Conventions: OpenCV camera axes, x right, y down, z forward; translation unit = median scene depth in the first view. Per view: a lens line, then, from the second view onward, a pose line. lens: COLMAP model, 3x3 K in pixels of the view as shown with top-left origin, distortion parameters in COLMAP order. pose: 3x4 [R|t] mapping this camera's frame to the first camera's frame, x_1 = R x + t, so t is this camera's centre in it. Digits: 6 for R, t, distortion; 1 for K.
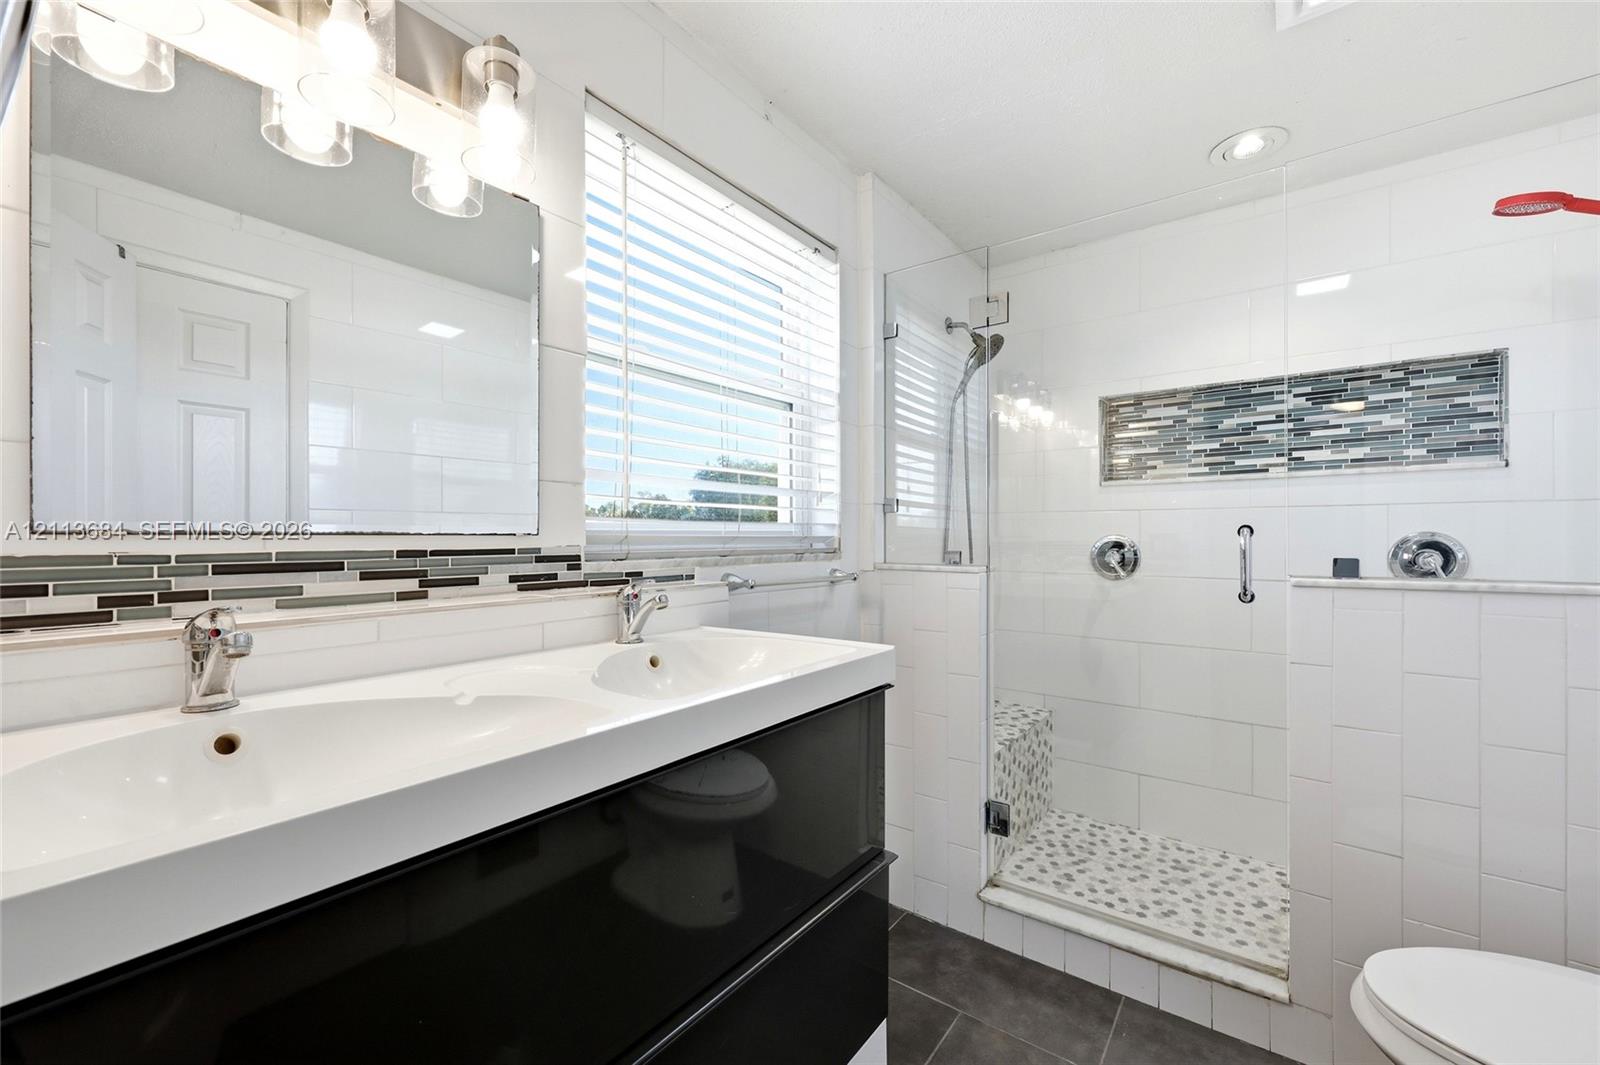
lens RADIAL K [[649.9, 0, 796.0], [0, 649.9, 540.3], [0, 0, 1]] dist [-0.001654, 0.001792]
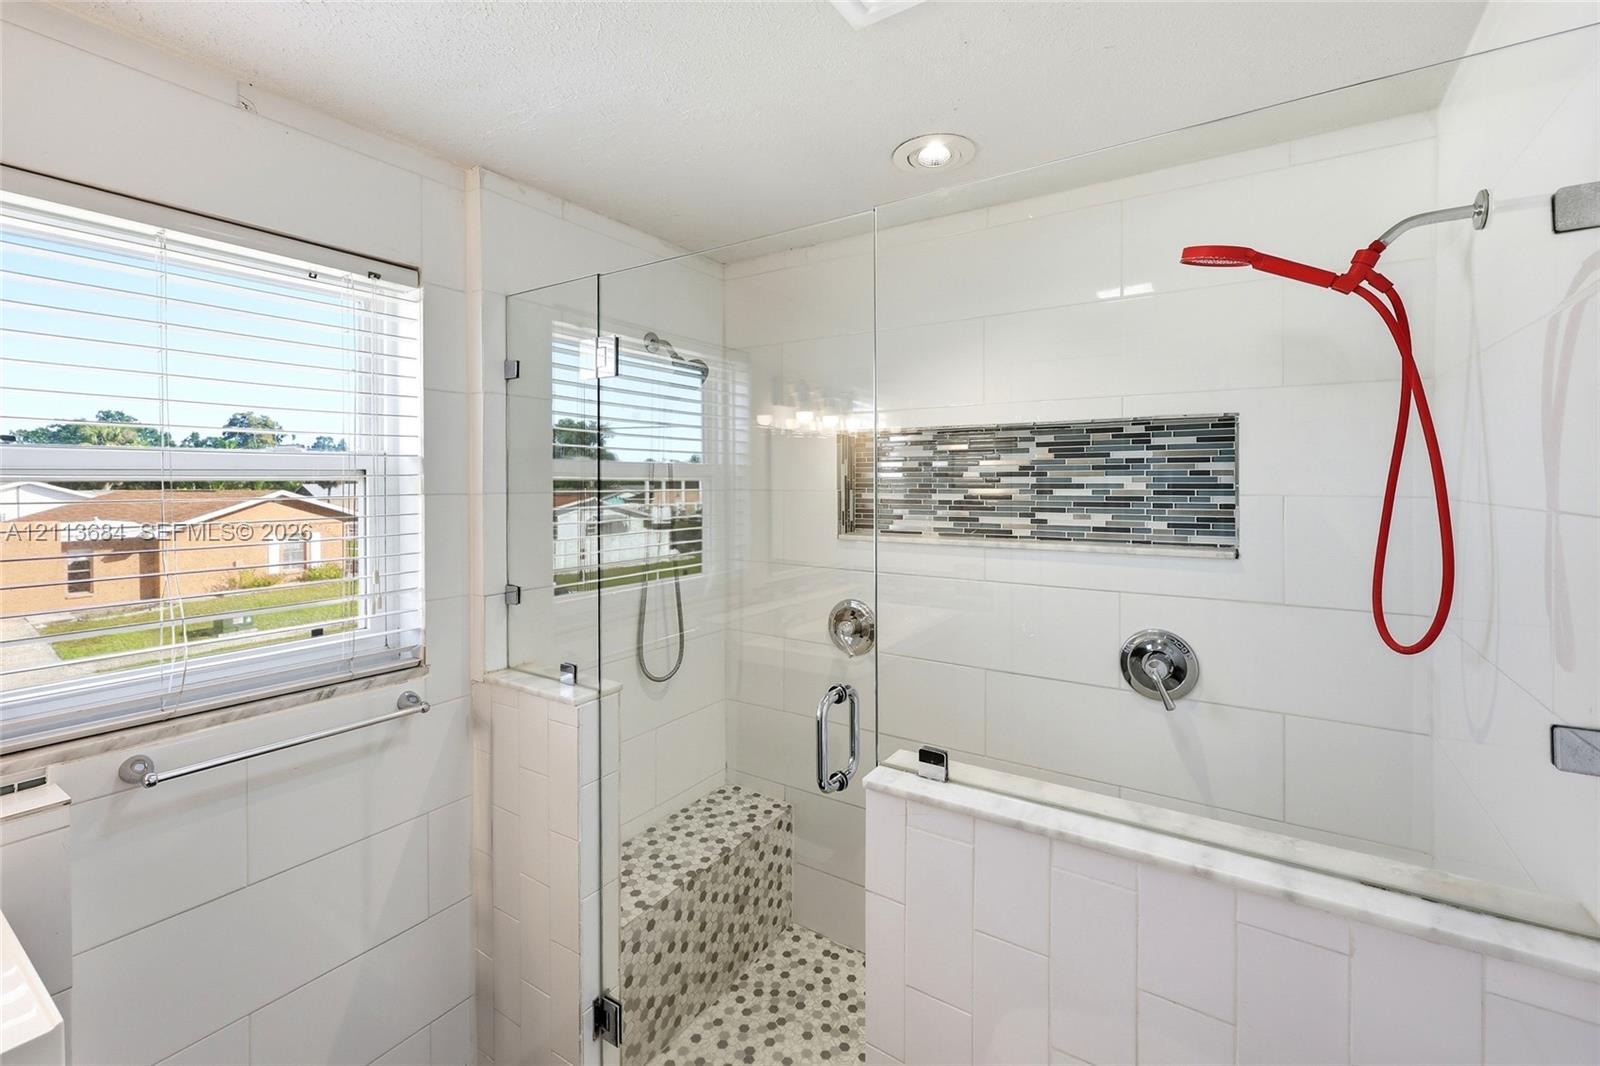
lens RADIAL K [[682.4, 0, 812.4], [0, 682.4, 482.3], [0, 0, 1]] dist [0.000332, 0.000015]
pose [[0.997509, -0.002173, 0.070499, 0.440136], [0.001885, 0.999990, 0.004161, -0.187091], [-0.070508, -0.004017, 0.997503, 0.162102]]
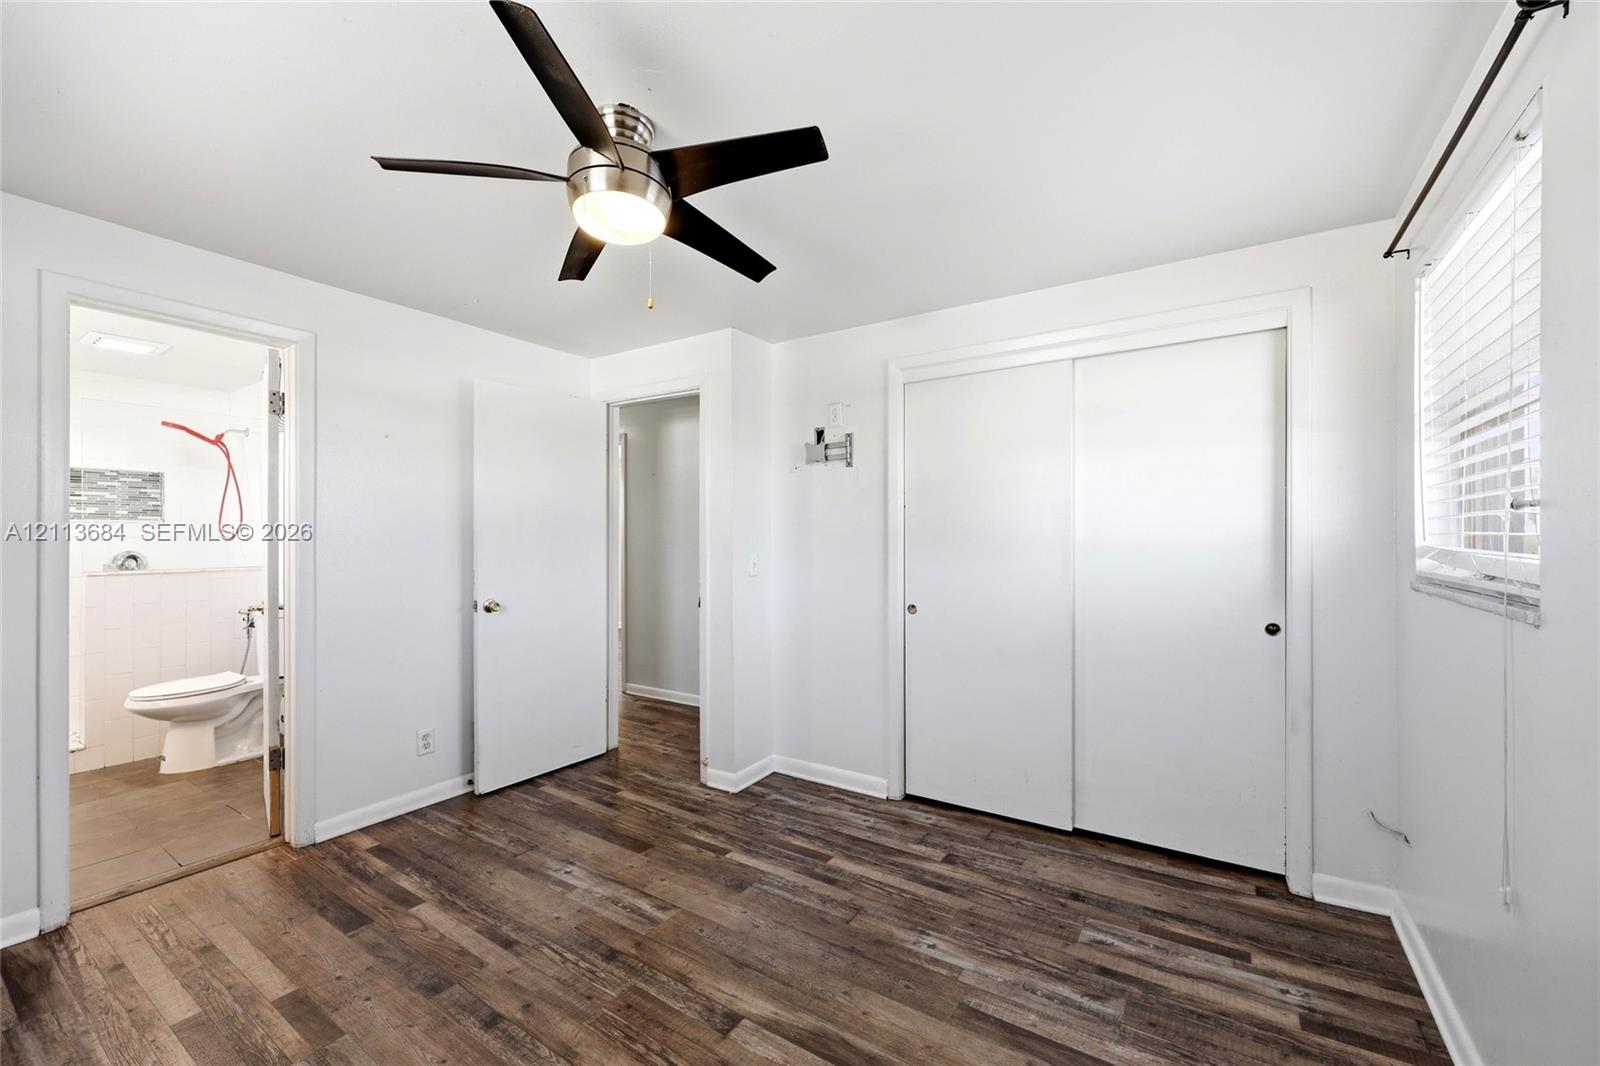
lens RADIAL K [[649.9, 0, 806.8], [0, 649.9, 534.8], [0, 0, 1]] dist [-0.001654, 0.001792]
pose [[-0.067933, 0.007505, 0.997662, -1.245474], [0.001891, 0.999971, -0.007393, -0.041165], [-0.997688, 0.001385, -0.067945, -1.026352]]
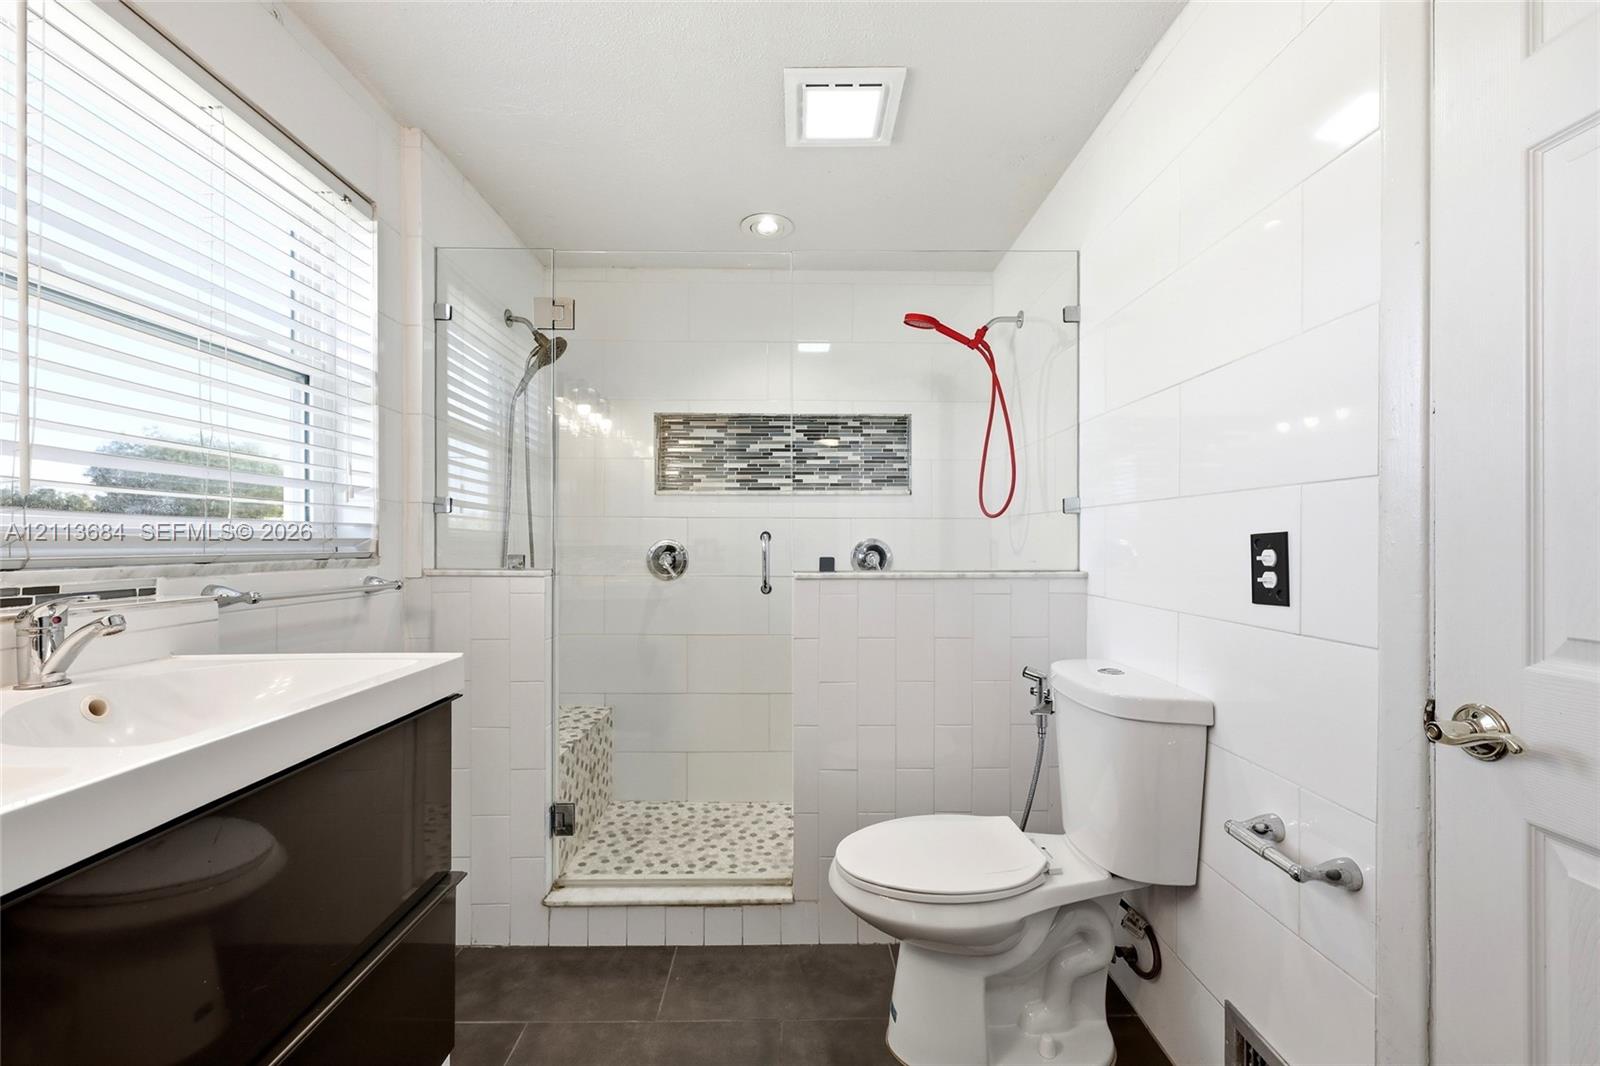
lens RADIAL K [[649.9, 0, 795.3], [0, 649.9, 545.4], [0, 0, 1]] dist [-0.001654, 0.001792]
pose [[0.794283, 0.000484, 0.607547, -0.009488], [-0.001197, 0.999999, 0.000769, 0.000886], [-0.607546, -0.001339, 0.794283, -0.011526]]
